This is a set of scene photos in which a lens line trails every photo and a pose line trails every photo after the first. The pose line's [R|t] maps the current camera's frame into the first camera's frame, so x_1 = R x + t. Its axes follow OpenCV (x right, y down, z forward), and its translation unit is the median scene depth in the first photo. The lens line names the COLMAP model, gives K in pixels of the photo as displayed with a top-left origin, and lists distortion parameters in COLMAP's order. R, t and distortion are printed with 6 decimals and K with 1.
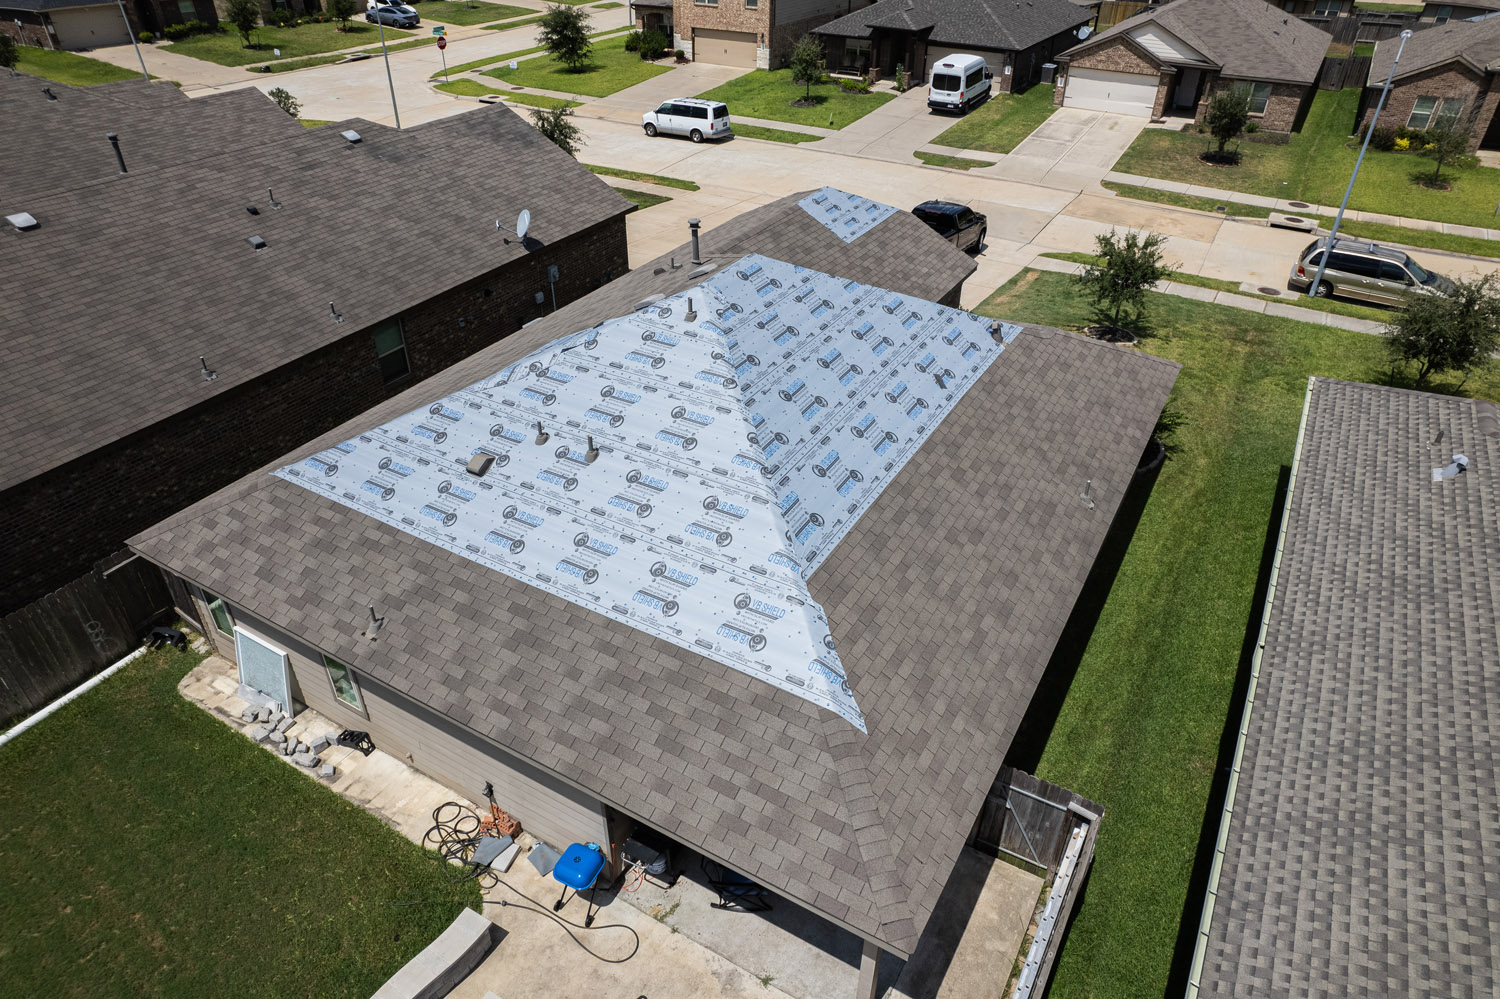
lens RADIAL K [[955.0, 0, 750.0], [0, 955.0, 500.6], [0, 0, 1]] dist [-0.053438, 0.049308]
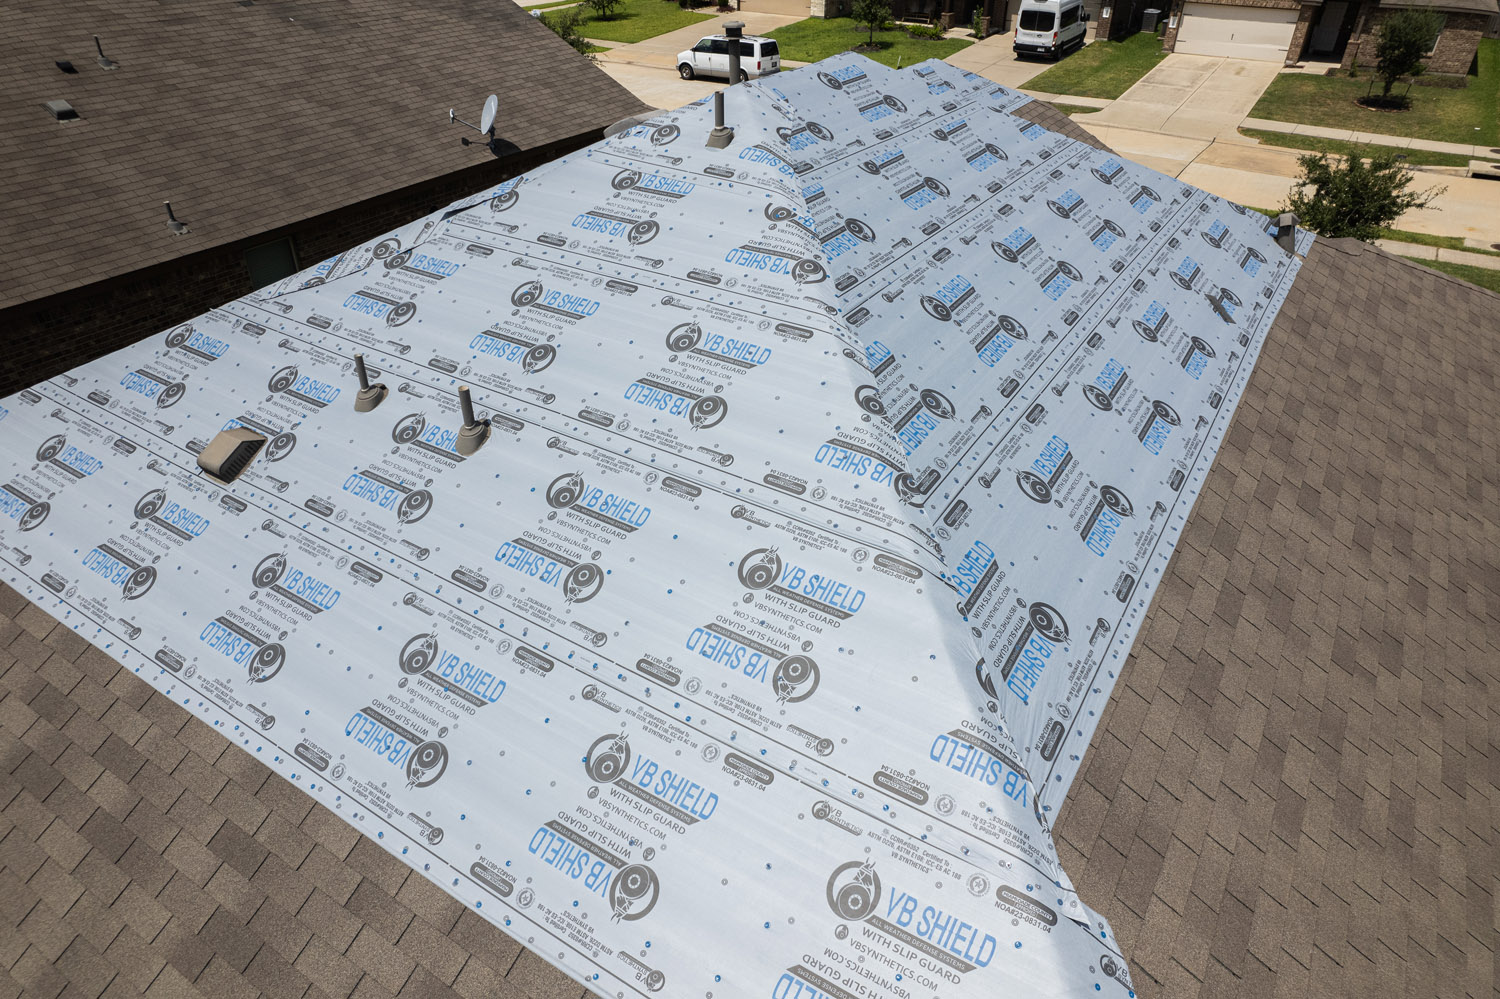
lens RADIAL K [[955.0, 0, 753.5], [0, 955.0, 506.1], [0, 0, 1]] dist [-0.053438, 0.049308]
pose [[0.999186, 0.022601, -0.033407, -0.026213], [-0.022528, 0.999743, 0.002553, -0.018829], [0.033456, -0.001798, 0.999439, 0.523377]]
